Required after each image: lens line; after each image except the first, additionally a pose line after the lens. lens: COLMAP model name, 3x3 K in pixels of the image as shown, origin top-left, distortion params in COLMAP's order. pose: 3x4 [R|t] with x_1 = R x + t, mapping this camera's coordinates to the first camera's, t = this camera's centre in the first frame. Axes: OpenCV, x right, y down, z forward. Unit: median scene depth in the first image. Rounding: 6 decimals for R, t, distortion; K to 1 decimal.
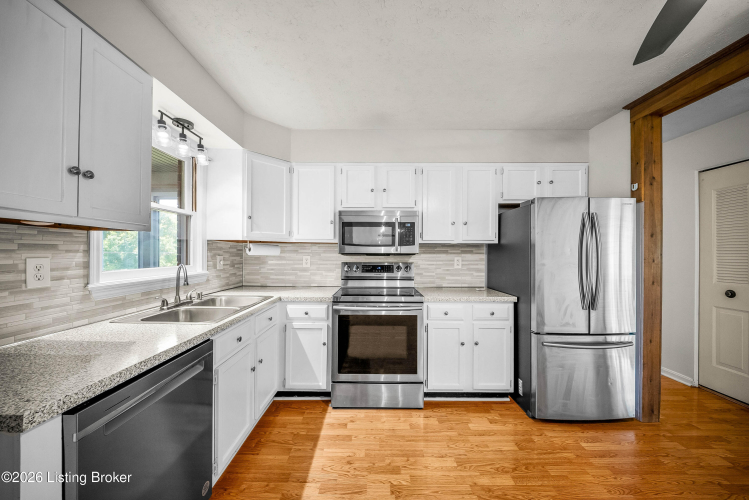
lens RADIAL K [[263.1, 0, 373.1], [0, 263.1, 252.3], [0, 0, 1]] dist [-0.002454, -0.002270]
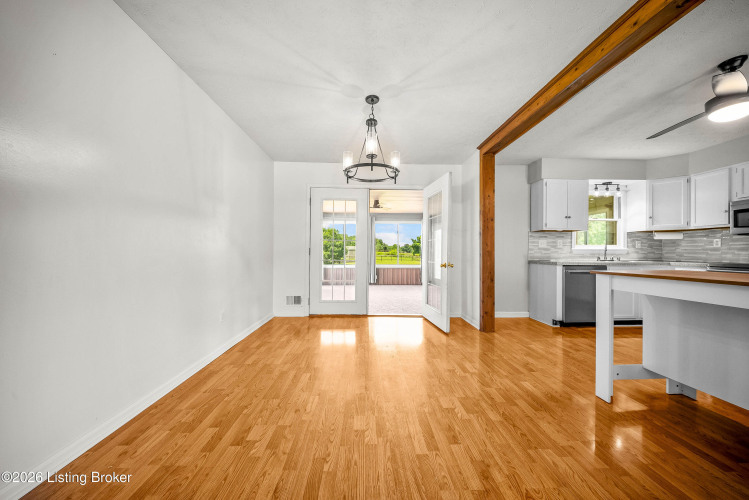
lens RADIAL K [[263.1, 0, 370.5], [0, 263.1, 253.6], [0, 0, 1]] dist [-0.002454, -0.002270]
pose [[0.026834, -0.003669, -0.999633, 1.264244], [-0.001231, 0.999992, -0.003703, 0.121376], [0.999639, 0.001330, 0.026829, -0.954250]]
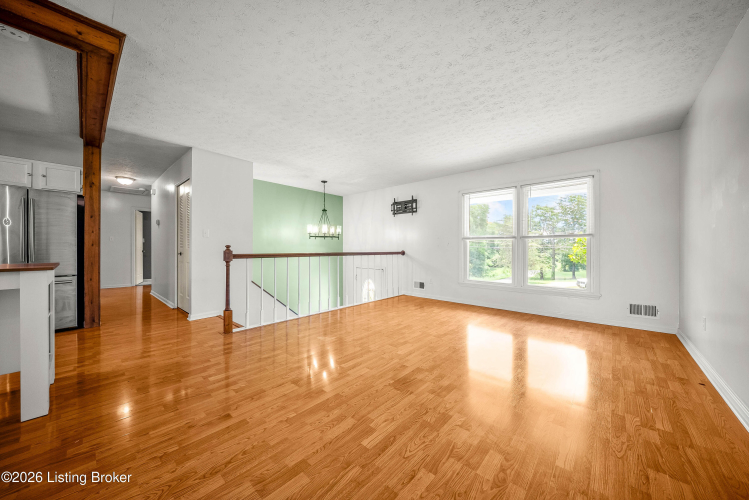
lens RADIAL K [[263.1, 0, 369.6], [0, 263.1, 249.1], [0, 0, 1]] dist [-0.002454, -0.002270]
pose [[0.672884, -0.000287, 0.739748, 0.927327], [-0.000867, 0.999999, 0.001176, 0.126481], [-0.739747, -0.001433, 0.672883, -1.329001]]
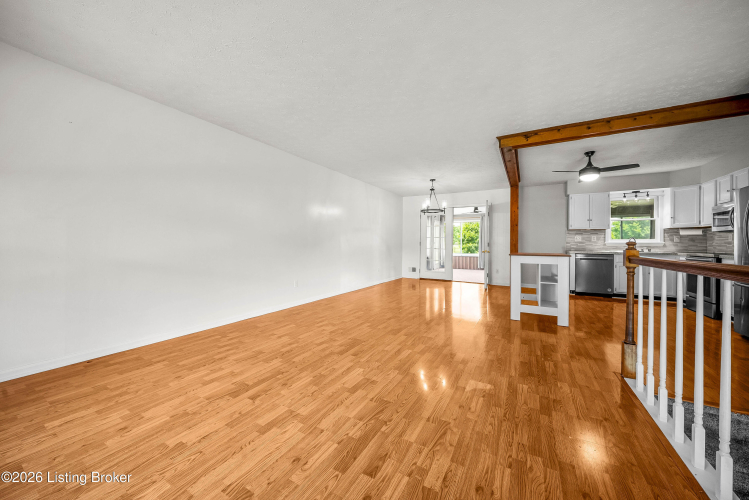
lens RADIAL K [[263.1, 0, 383.3], [0, 263.1, 242.4], [0, 0, 1]] dist [-0.002454, -0.002270]
pose [[-0.469254, -0.015694, -0.882924, 2.685365], [-0.010606, 0.999870, -0.012135, 0.133154], [0.882999, 0.003670, -0.469360, -0.127850]]
